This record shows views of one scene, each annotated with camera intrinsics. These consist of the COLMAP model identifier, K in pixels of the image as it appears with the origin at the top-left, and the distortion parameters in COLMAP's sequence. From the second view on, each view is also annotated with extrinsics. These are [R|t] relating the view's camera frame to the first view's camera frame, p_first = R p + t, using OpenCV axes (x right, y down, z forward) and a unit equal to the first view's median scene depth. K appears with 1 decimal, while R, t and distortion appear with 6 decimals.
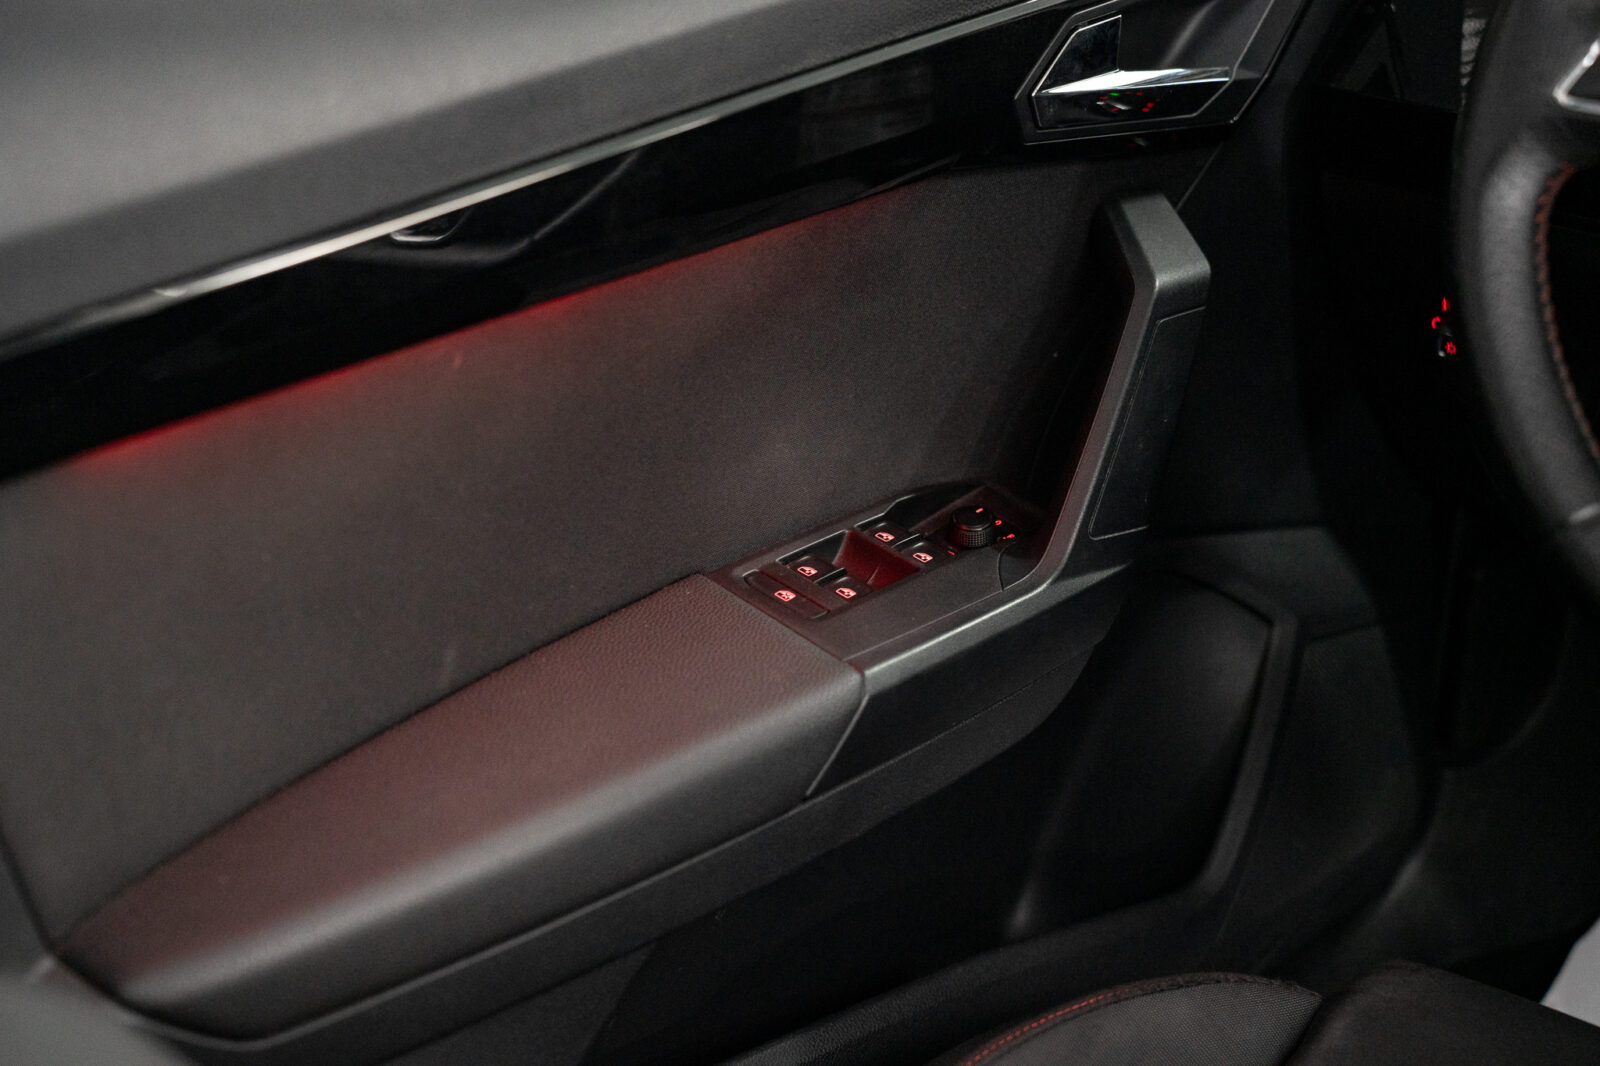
lens RADIAL K [[2014.9, 0, 800.0], [0, 2014.9, 533.0], [0, 0, 1]] dist [0.181721, 0.012305]
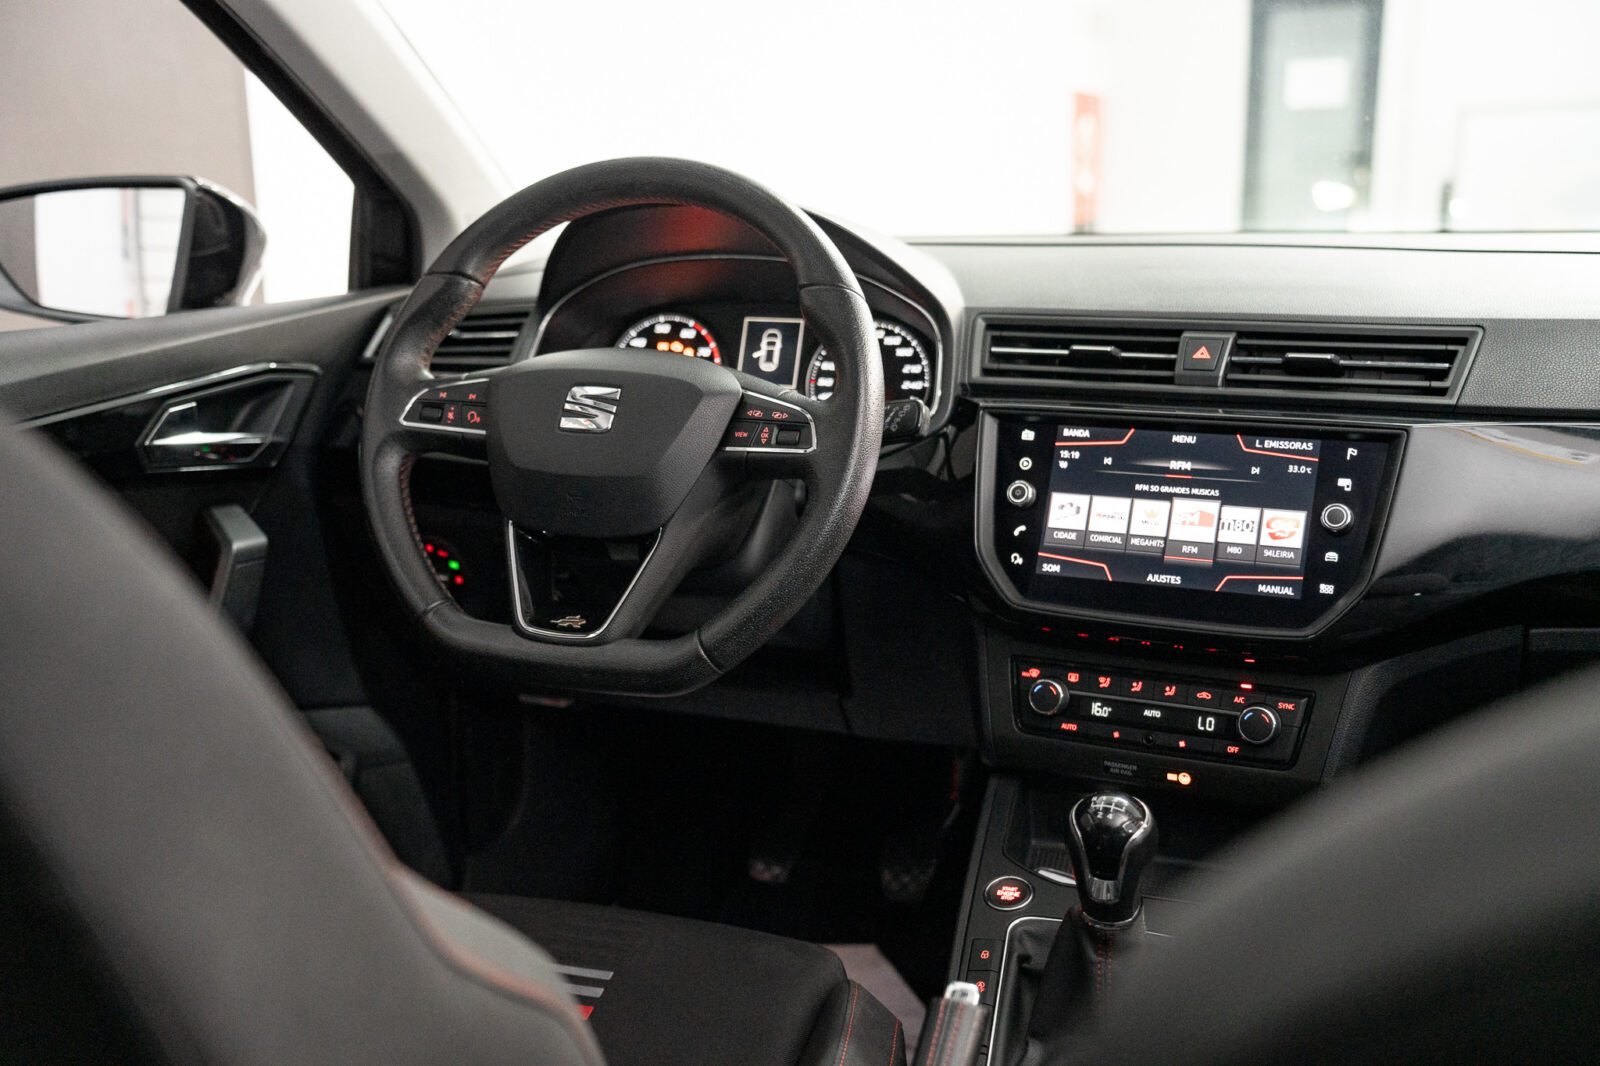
lens RADIAL K [[1686.3, 0, 800.0], [0, 1686.3, 533.0], [0, 0, 1]] dist [0.048727, 0.006199]
pose [[0.896036, -0.073792, 0.437807, -0.029087], [0.164921, 0.970856, -0.173897, 0.205590], [-0.412215, 0.228022, 0.882091, -0.514258]]
